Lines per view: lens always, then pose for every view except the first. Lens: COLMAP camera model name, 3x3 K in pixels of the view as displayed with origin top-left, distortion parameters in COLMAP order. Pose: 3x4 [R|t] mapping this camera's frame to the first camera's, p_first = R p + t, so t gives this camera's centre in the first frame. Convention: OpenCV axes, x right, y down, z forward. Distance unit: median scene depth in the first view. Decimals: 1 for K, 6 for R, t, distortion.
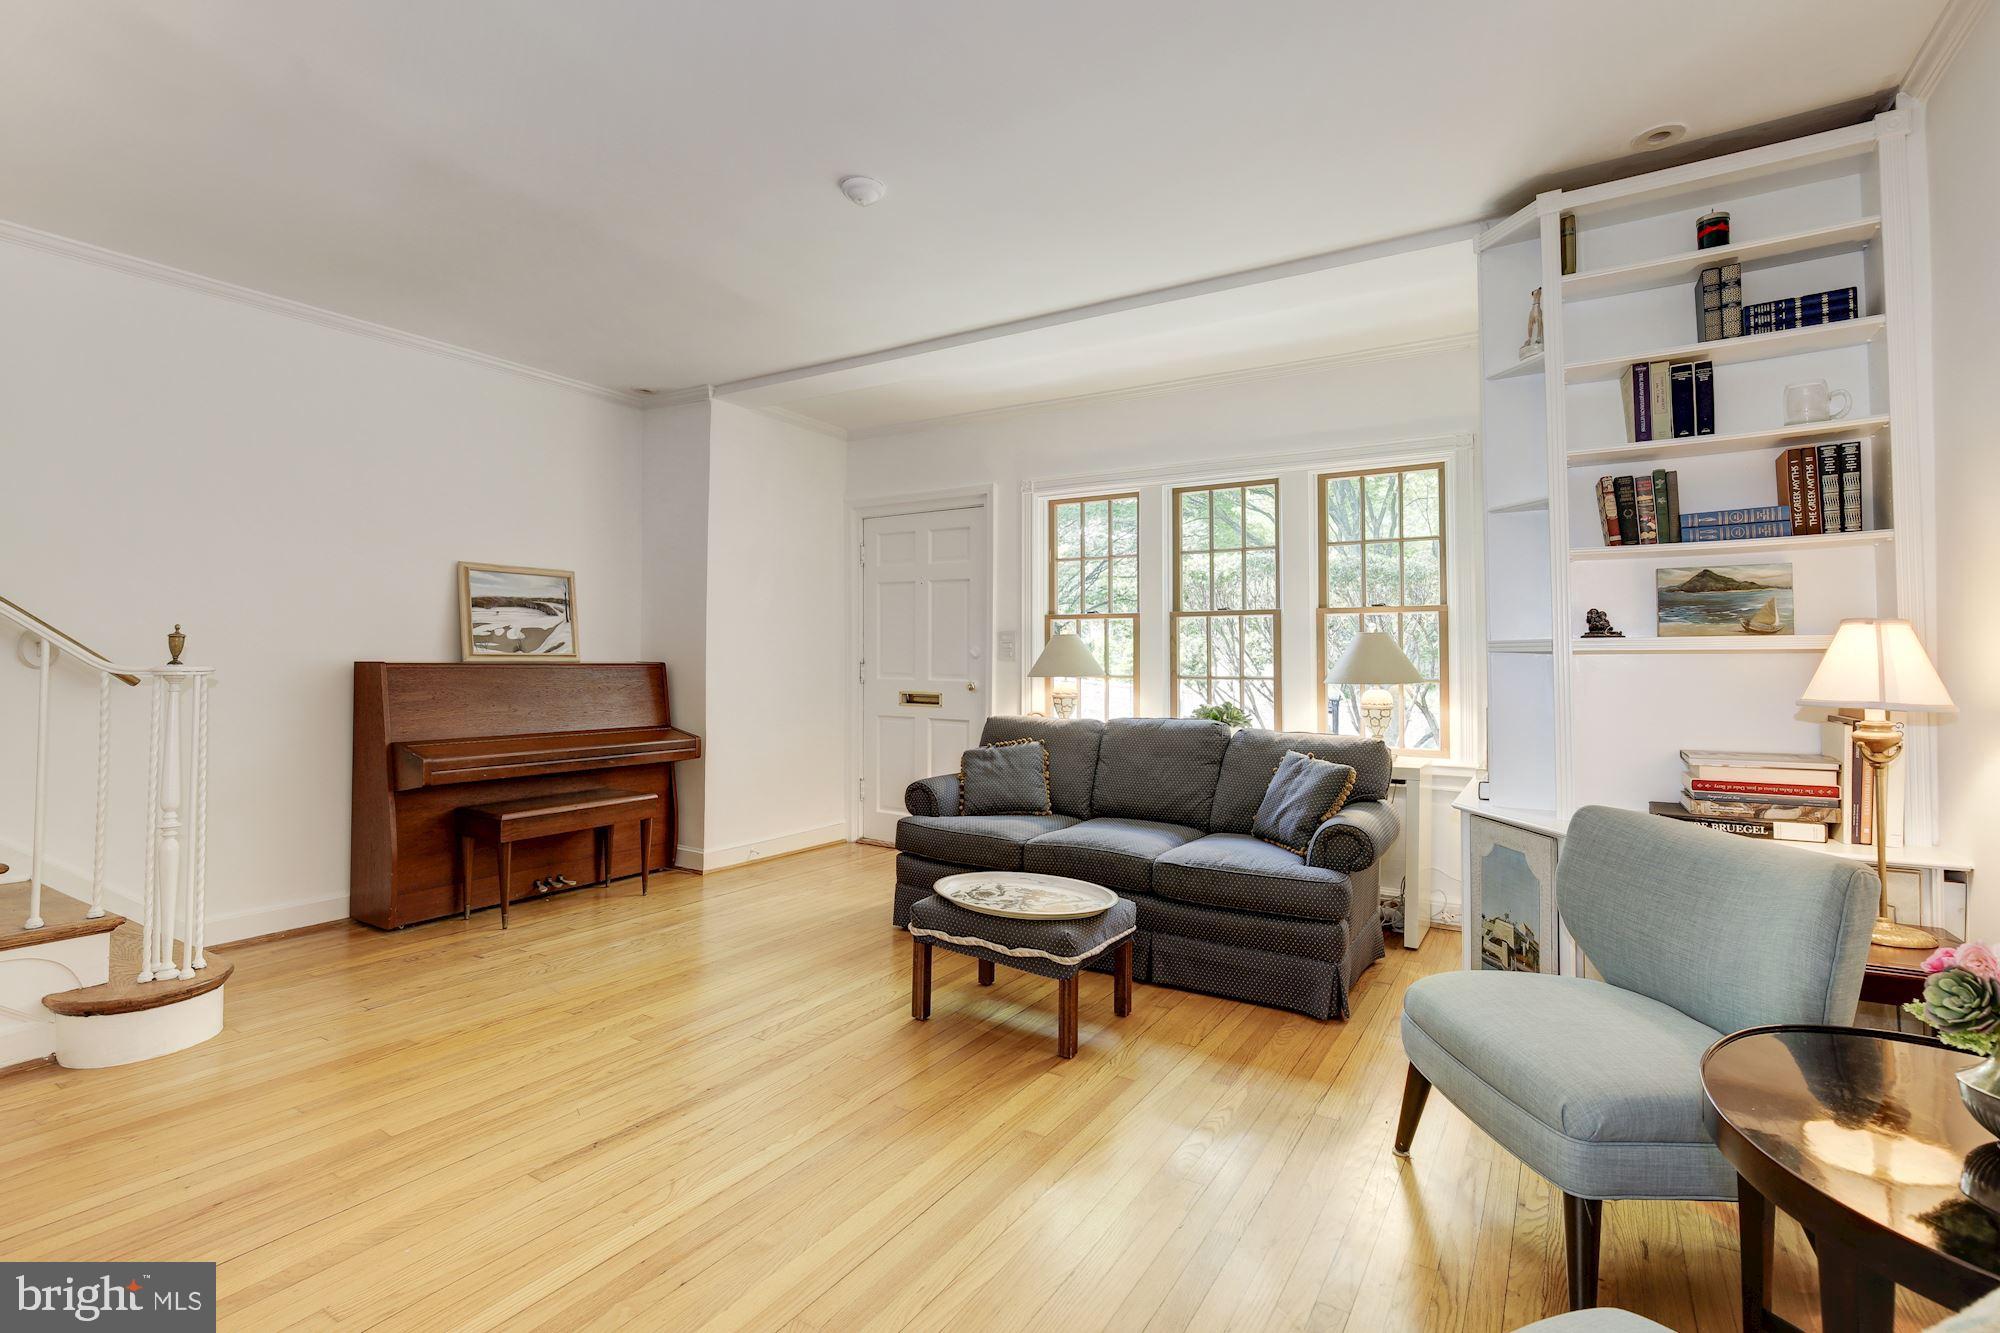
lens RADIAL K [[936.7, 0, 998.7], [0, 936.7, 628.0], [0, 0, 1]] dist [-0.001218, -0.000405]
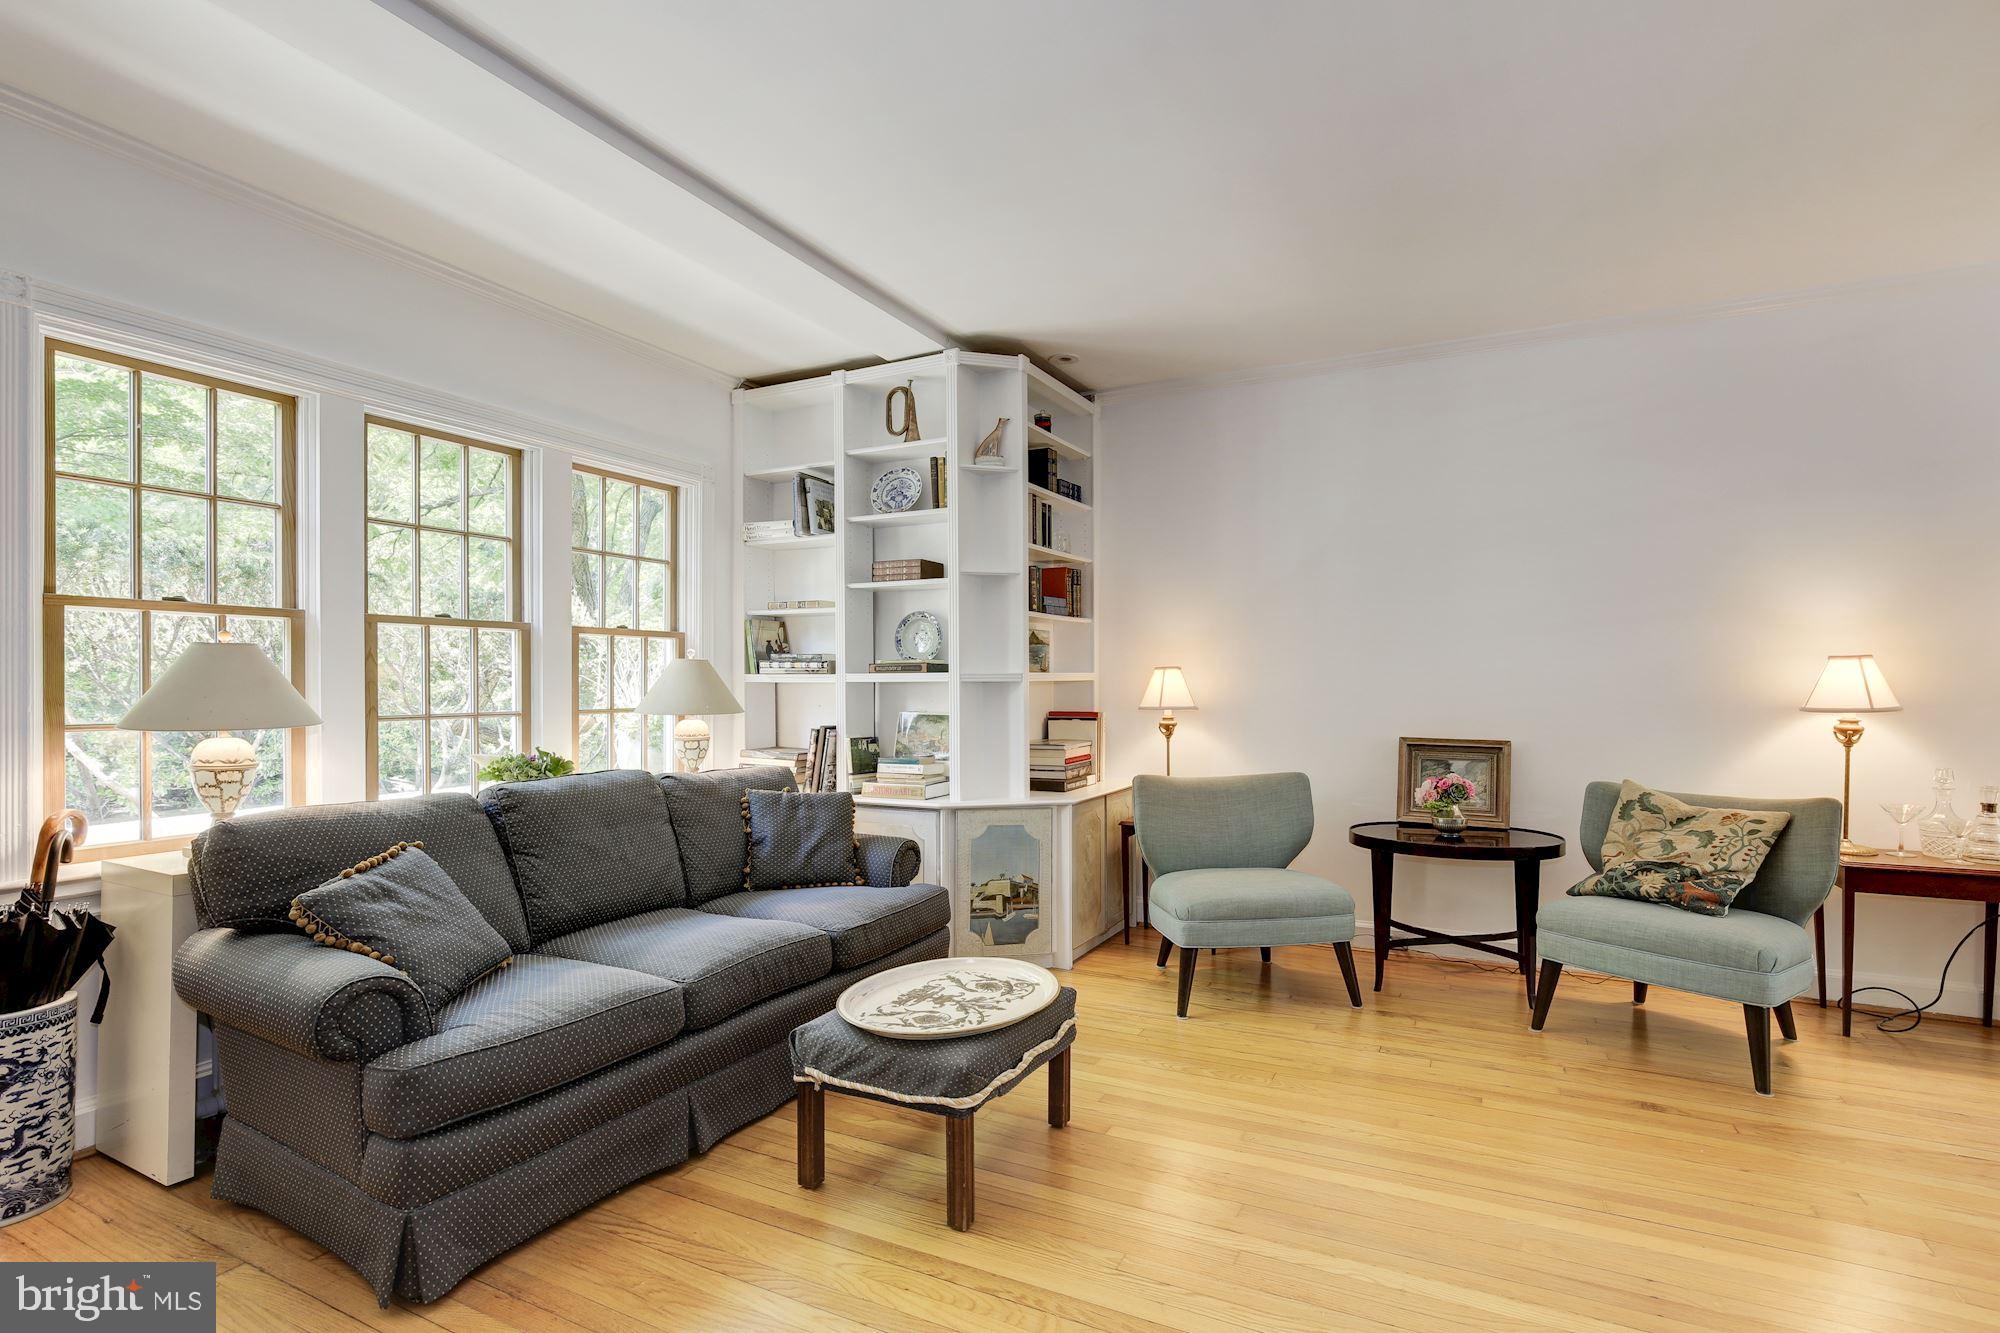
lens RADIAL K [[906.3, 0, 1019.8], [0, 906.3, 689.3], [0, 0, 1]] dist [-0.002249, -0.000339]
pose [[-0.063821, -0.011523, 0.997895, -0.802600], [-0.032297, 0.999433, 0.009475, 0.024311], [-0.997439, -0.031625, -0.064157, 1.108969]]
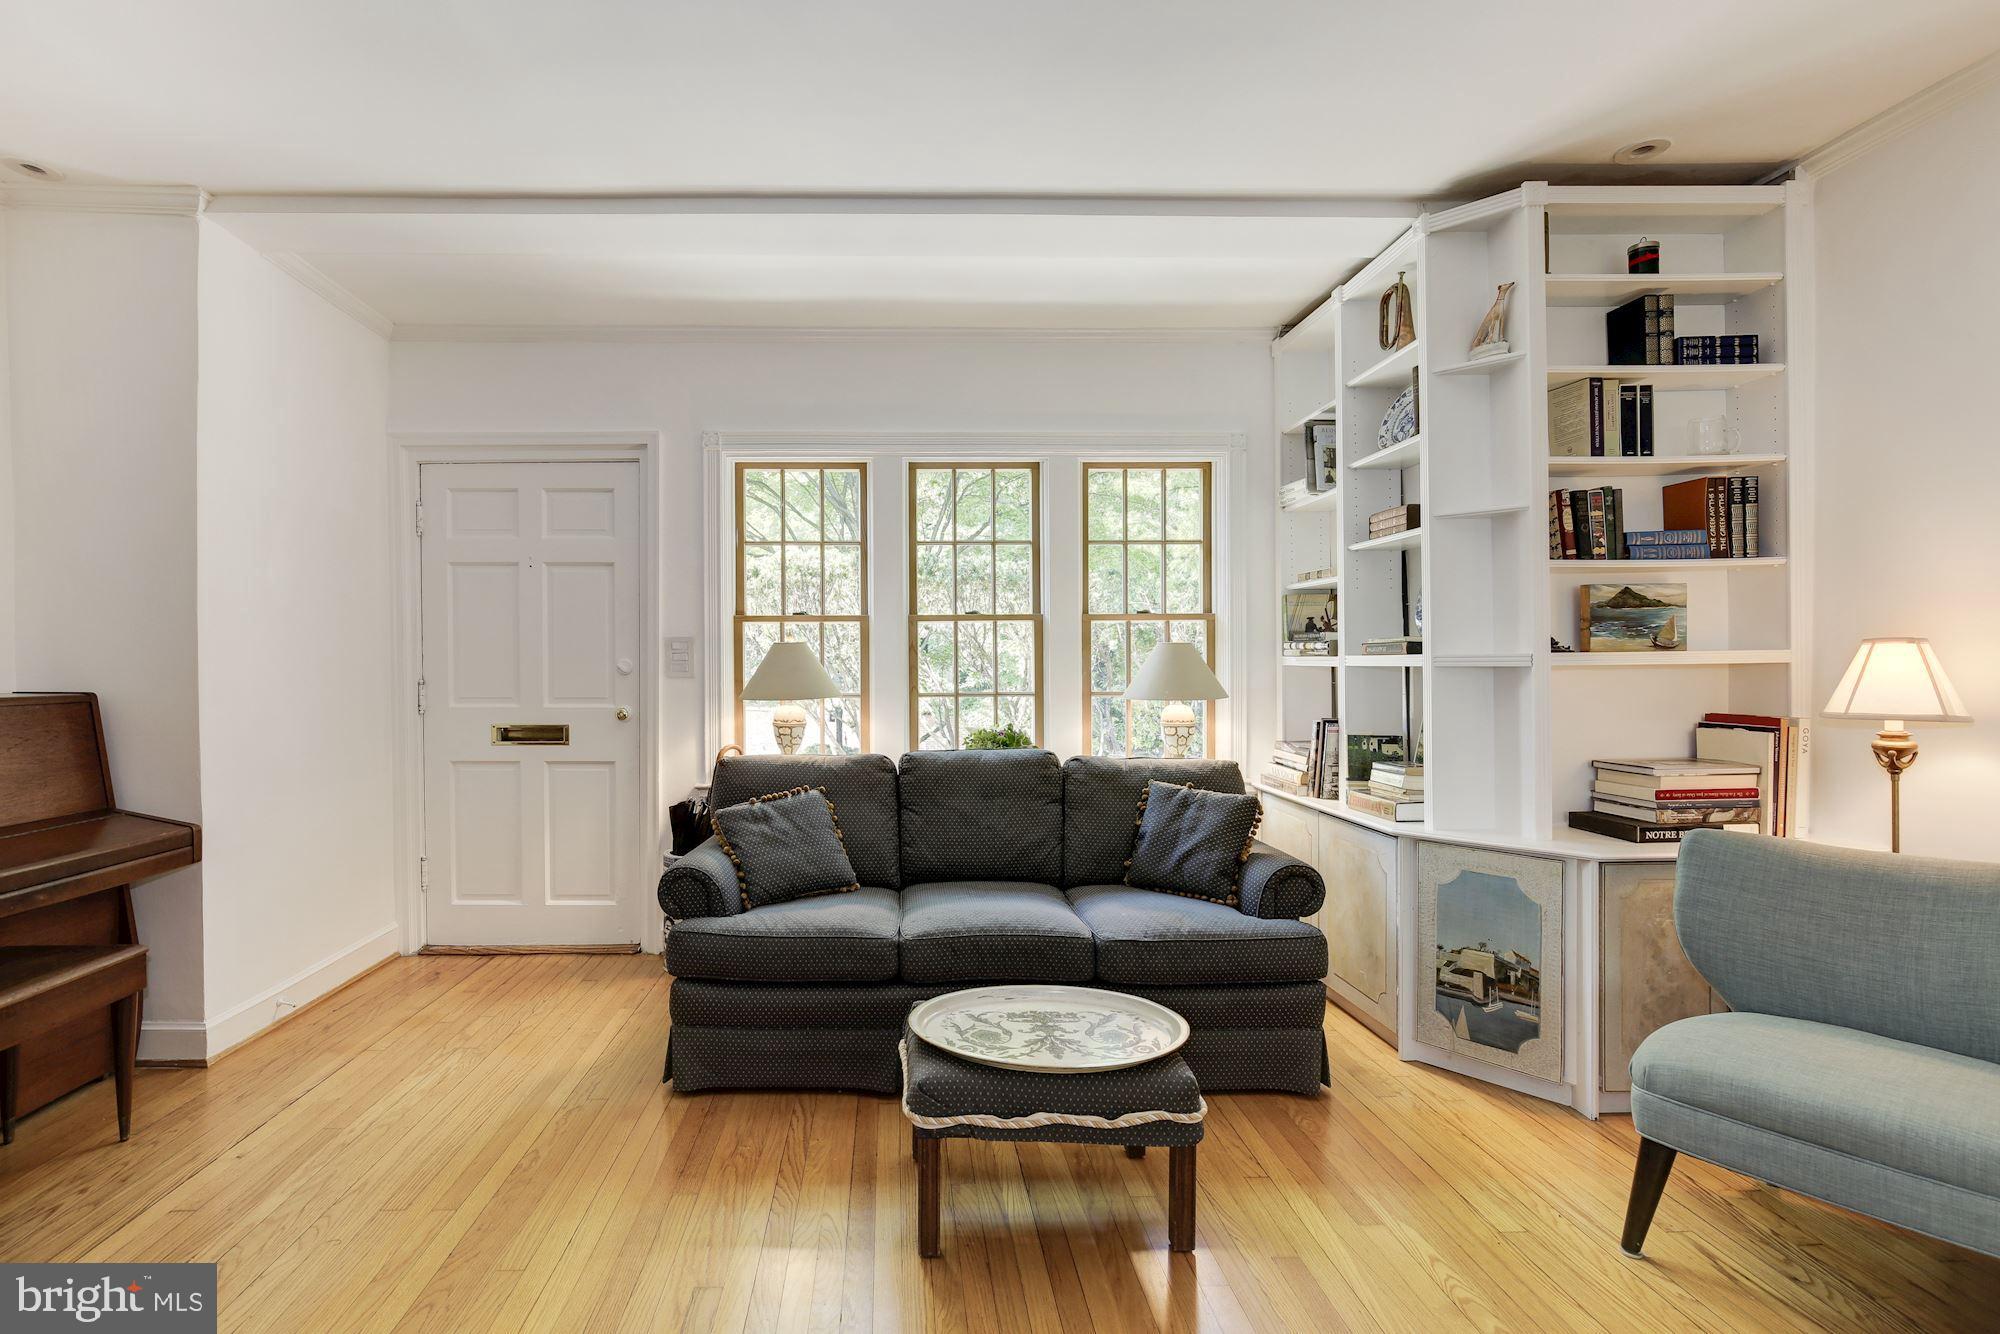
lens RADIAL K [[980.7, 0, 938.2], [0, 980.7, 667.4], [0, 0, 1]] dist [-0.006415, 0.000098]
pose [[0.837988, -0.011740, 0.545562, -0.476769], [-0.009438, 0.999307, 0.036000, -0.004660], [-0.545606, -0.035317, 0.837297, 0.498455]]
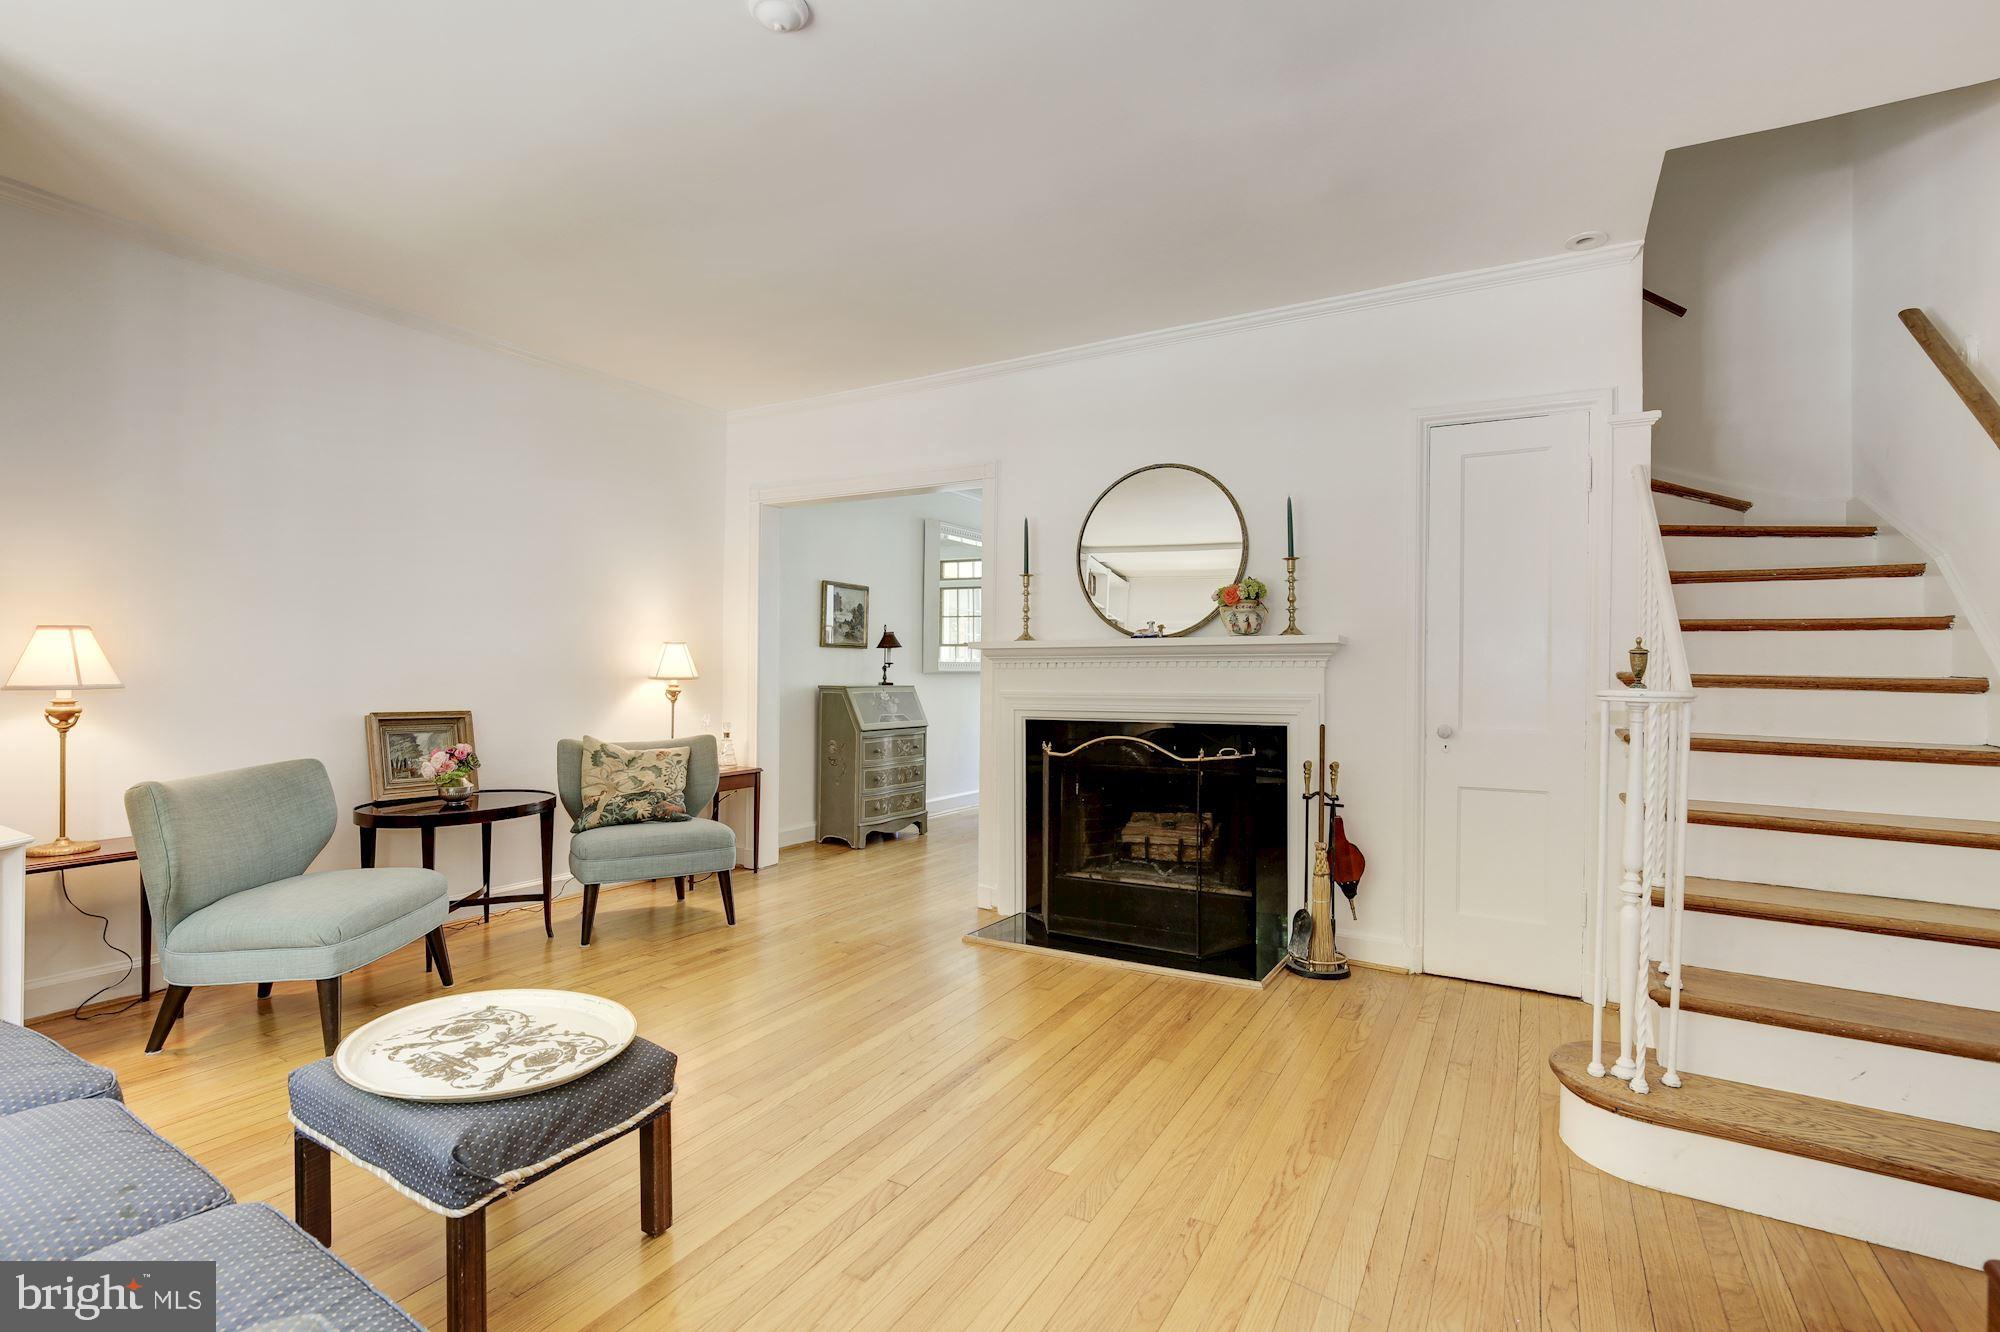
lens RADIAL K [[980.7, 0, 938.2], [0, 980.7, 666.4], [0, 0, 1]] dist [-0.006415, 0.000098]
pose [[-0.998669, -0.017133, 0.048652, -0.327889], [-0.018800, 0.999245, -0.034007, 0.058684], [-0.048033, -0.034877, -0.998237, 1.822589]]
